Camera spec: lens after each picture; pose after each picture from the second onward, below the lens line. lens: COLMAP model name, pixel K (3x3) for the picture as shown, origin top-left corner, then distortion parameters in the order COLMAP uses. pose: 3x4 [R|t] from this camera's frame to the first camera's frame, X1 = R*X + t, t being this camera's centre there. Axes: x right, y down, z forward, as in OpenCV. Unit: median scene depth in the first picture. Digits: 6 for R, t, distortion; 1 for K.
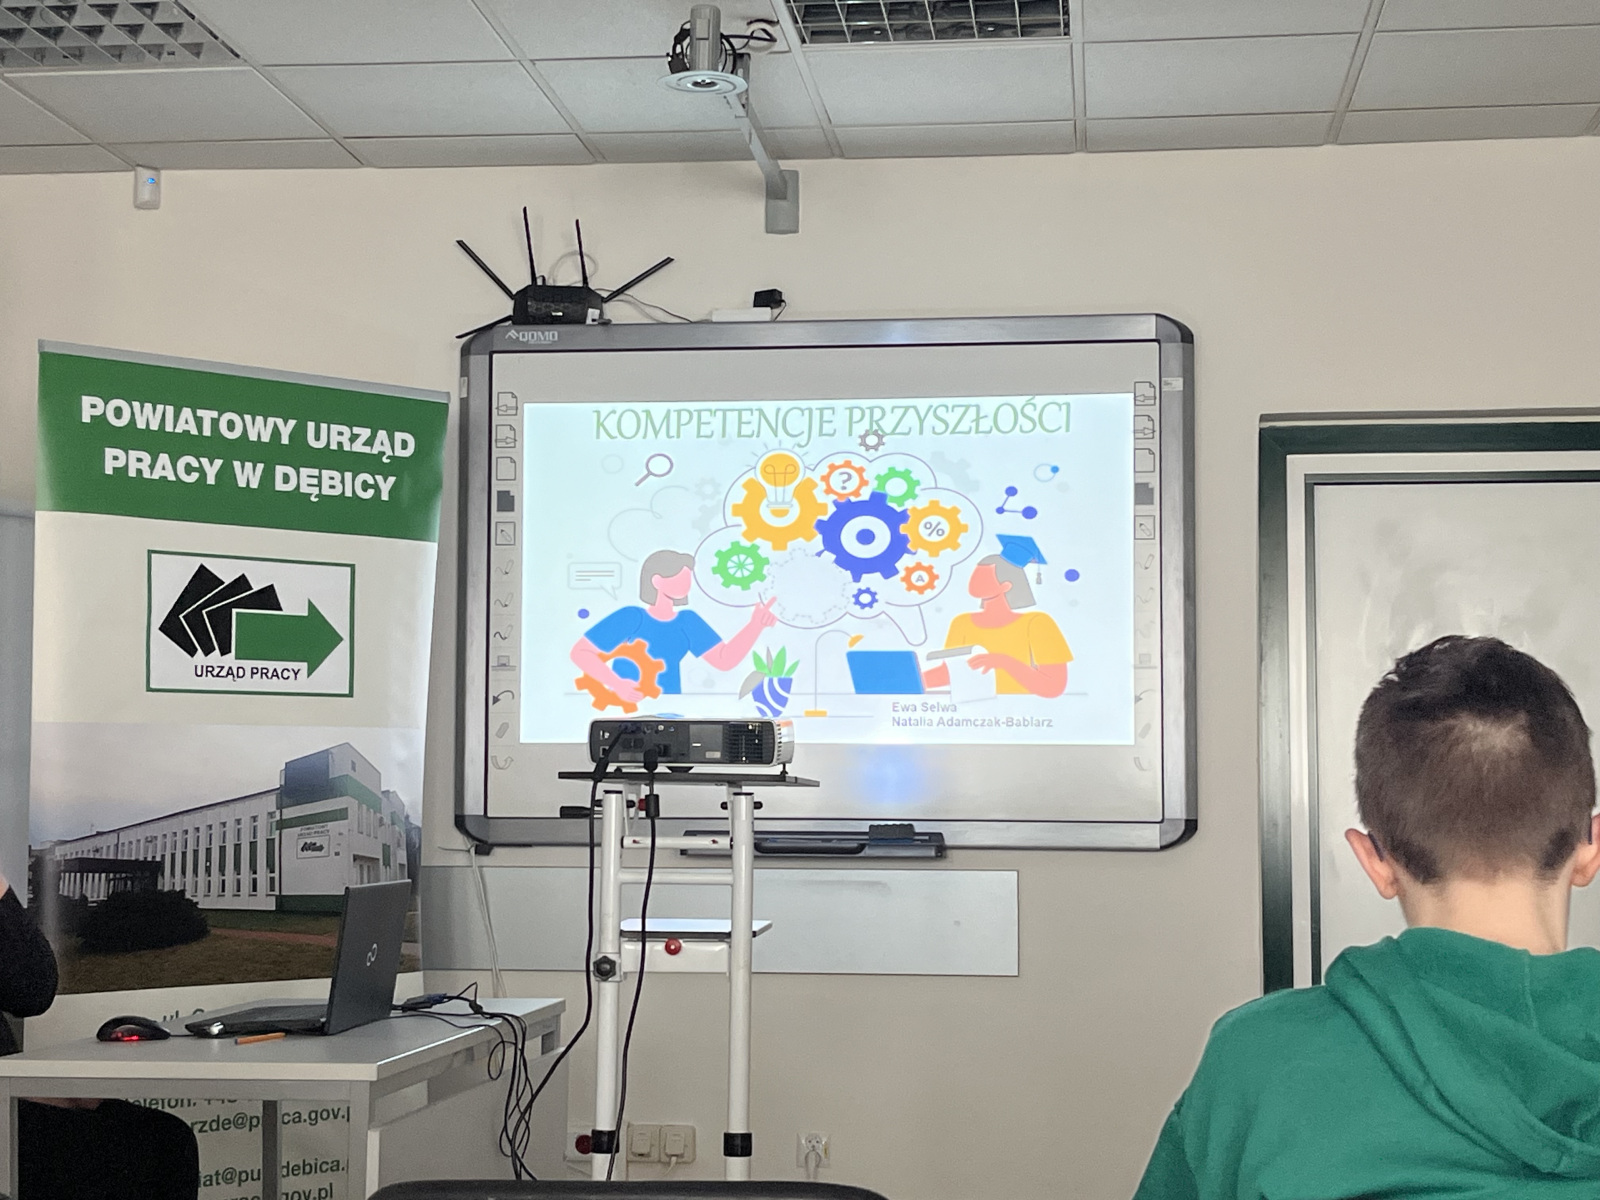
lens RADIAL K [[2525.1, 0, 796.2], [0, 2525.1, 608.6], [0, 0, 1]] dist [0.109148, 0.000000]
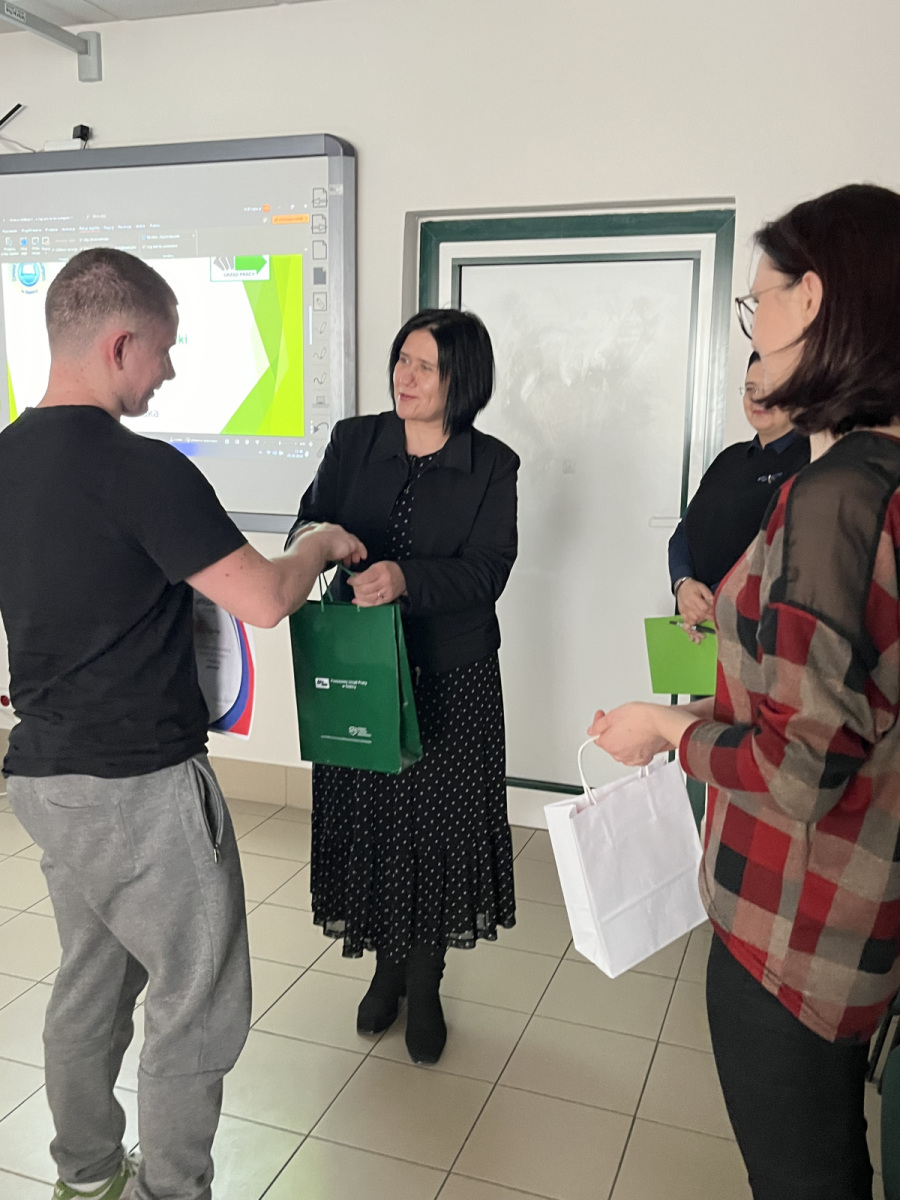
lens RADIAL K [[1152.0, 0, 423.2], [0, 1152.0, 595.7], [0, 0, 1]] dist [0.013479, 0.000000]
pose [[0.977473, 0.041982, -0.206842, 0.318493], [0.008750, 0.971114, 0.238456, -0.025225], [0.210878, -0.234894, 0.948871, 0.378496]]
